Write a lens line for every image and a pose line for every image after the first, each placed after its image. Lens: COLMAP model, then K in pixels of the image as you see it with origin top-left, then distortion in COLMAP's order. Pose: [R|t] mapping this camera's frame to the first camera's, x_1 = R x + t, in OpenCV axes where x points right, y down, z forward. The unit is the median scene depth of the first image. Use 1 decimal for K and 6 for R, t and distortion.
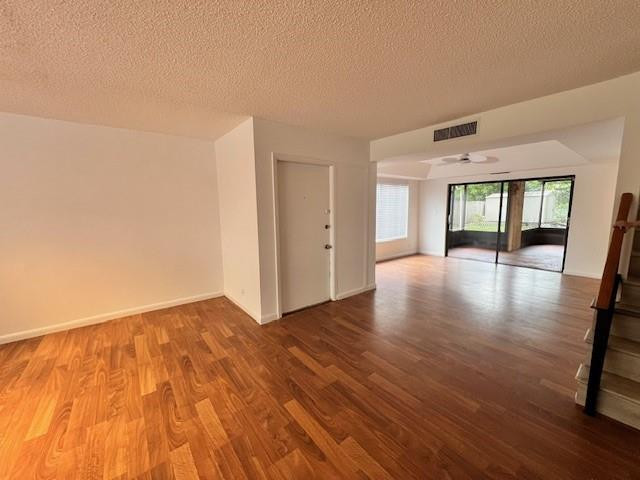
lens RADIAL K [[257.0, 0, 321.6], [0, 257.0, 239.5], [0, 0, 1]] dist [-0.005873, 0.001596]
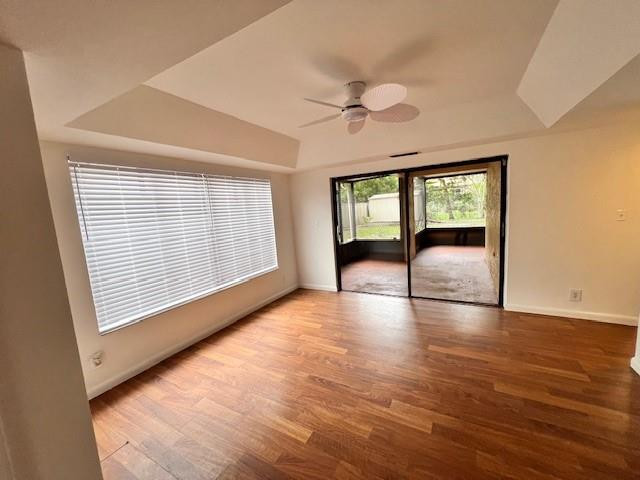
lens RADIAL K [[257.0, 0, 320.9], [0, 257.0, 241.4], [0, 0, 1]] dist [-0.005873, 0.001596]
pose [[0.921157, -0.098134, 0.376616, 0.202674], [0.104482, 0.994520, 0.003589, -0.059829], [-0.374904, 0.036043, 0.926363, 0.397499]]
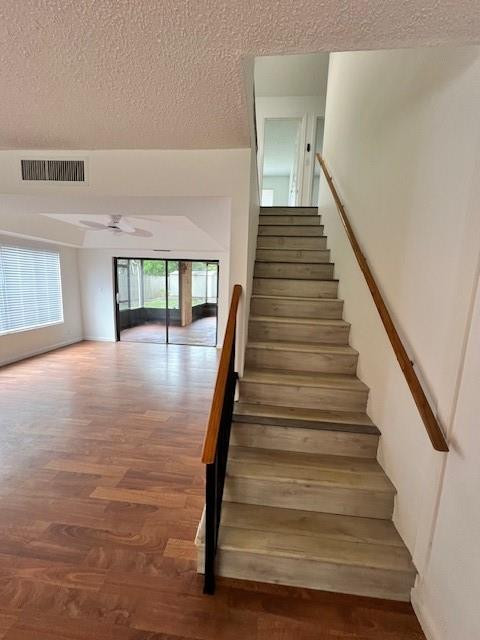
lens RADIAL K [[257.0, 0, 240.3], [0, 257.0, 320.9], [0, 0, 1]] dist [-0.005873, 0.001596]
pose [[0.690828, -0.072389, 0.719387, 0.146763], [0.047915, 0.997372, 0.054350, -0.027713], [-0.721430, -0.003077, 0.692480, 0.098161]]
